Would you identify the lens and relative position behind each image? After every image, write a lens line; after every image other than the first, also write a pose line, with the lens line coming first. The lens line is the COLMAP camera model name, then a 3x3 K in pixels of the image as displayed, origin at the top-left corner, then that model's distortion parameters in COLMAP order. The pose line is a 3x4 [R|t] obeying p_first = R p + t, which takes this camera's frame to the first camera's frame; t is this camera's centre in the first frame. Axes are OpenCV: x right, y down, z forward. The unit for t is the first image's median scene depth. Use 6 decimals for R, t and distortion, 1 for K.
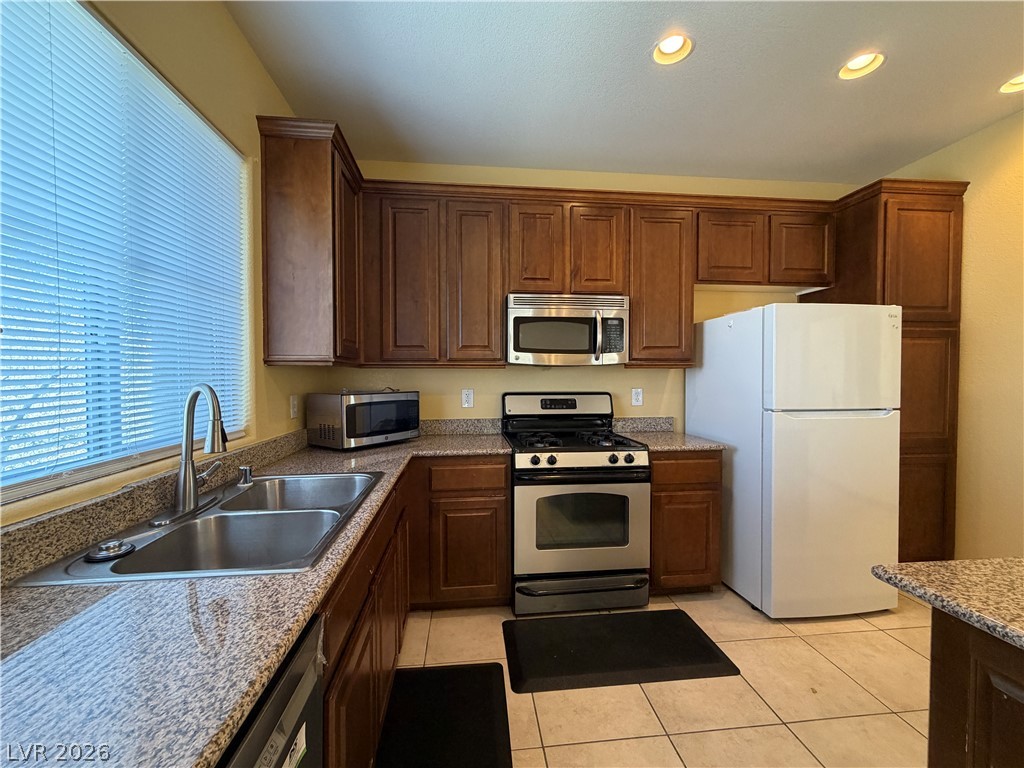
lens RADIAL K [[409.2, 0, 508.2], [0, 409.2, 385.5], [0, 0, 1]] dist [0.000515, 0.000077]
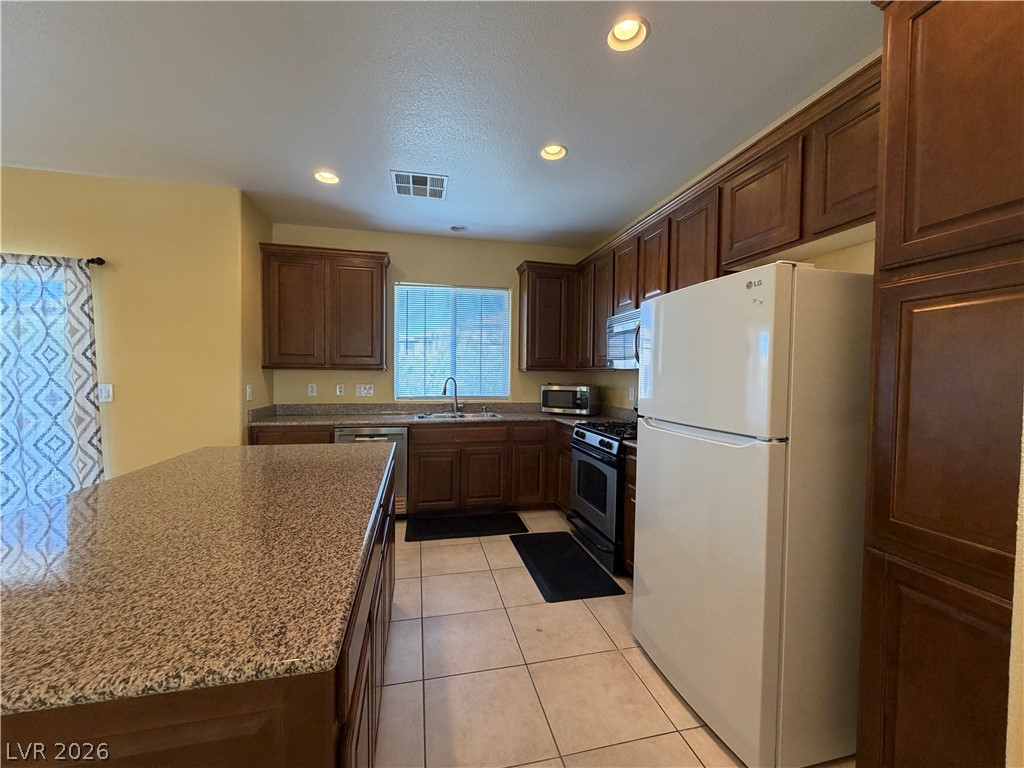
lens RADIAL K [[409.2, 0, 508.2], [0, 409.2, 385.5], [0, 0, 1]] dist [0.000515, 0.000077]
pose [[0.119223, 0.032267, -0.992343, 1.344815], [-0.034027, 0.999017, 0.028396, -0.022767], [0.992284, 0.030381, 0.120203, 0.505203]]
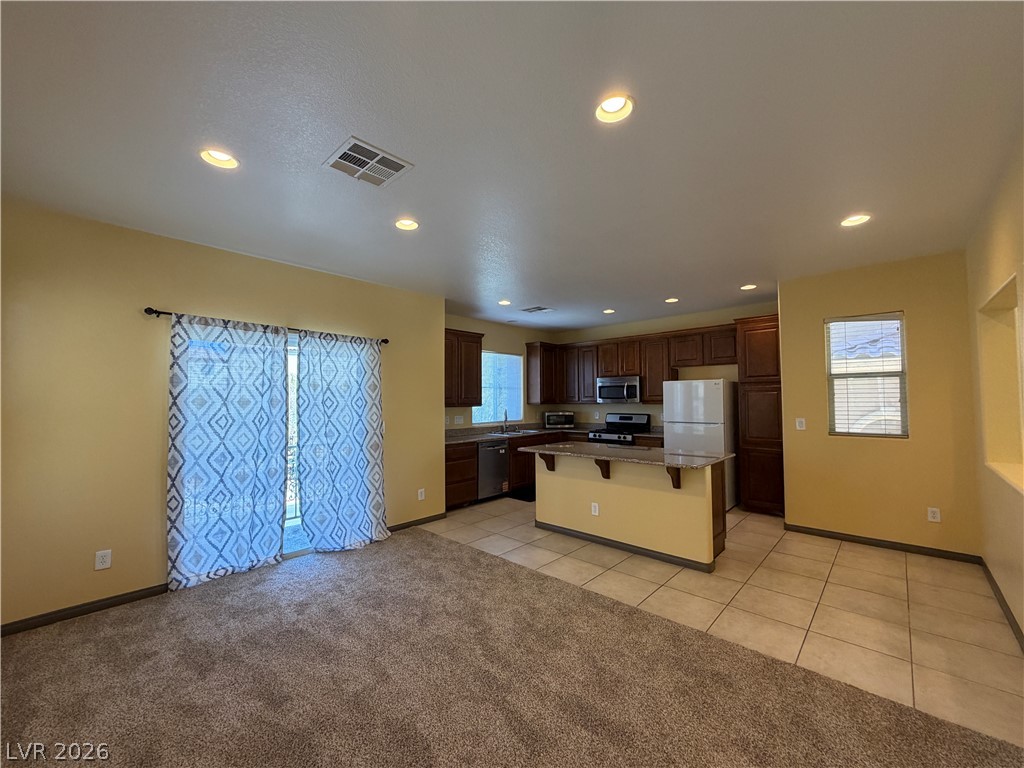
lens RADIAL K [[409.2, 0, 508.2], [0, 409.2, 385.5], [0, 0, 1]] dist [0.000515, 0.000077]
pose [[0.650381, -0.028319, -0.759080, 1.750506], [-0.012205, 0.998786, -0.047718, -0.029812], [0.759510, 0.040300, 0.649246, -1.305600]]
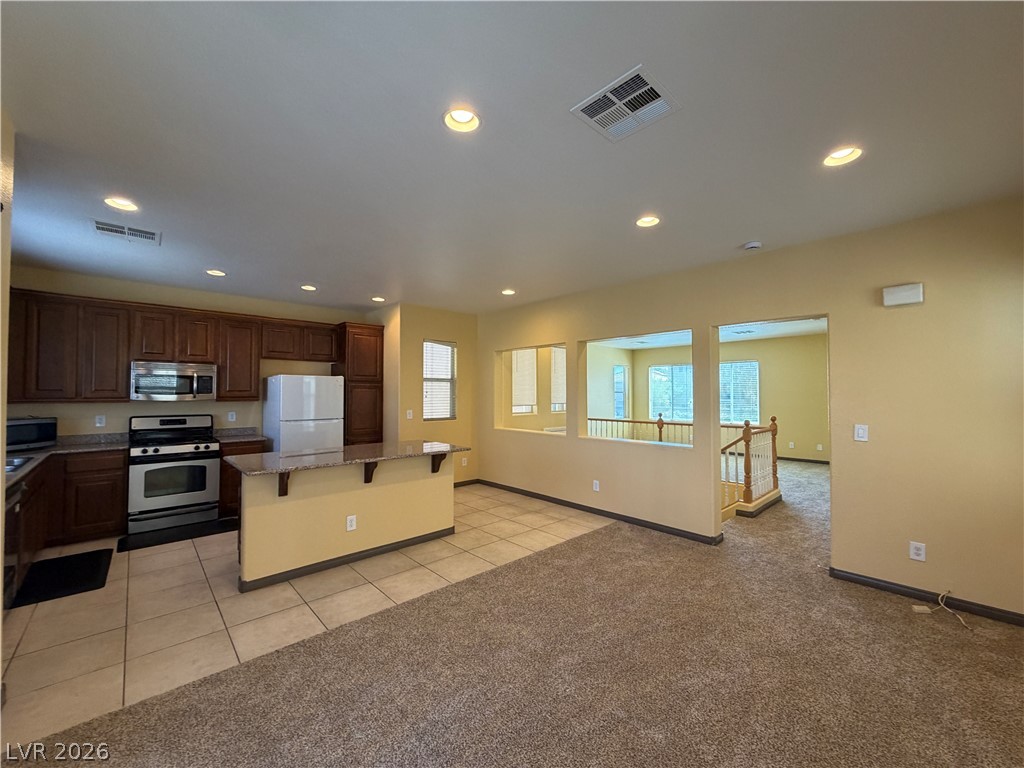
lens RADIAL K [[409.2, 0, 508.2], [0, 409.2, 385.5], [0, 0, 1]] dist [0.000515, 0.000077]
pose [[0.803306, 0.015337, 0.595369, 0.259845], [0.012571, 0.999009, -0.042697, -0.020375], [-0.595434, 0.041784, 0.802317, -1.421630]]
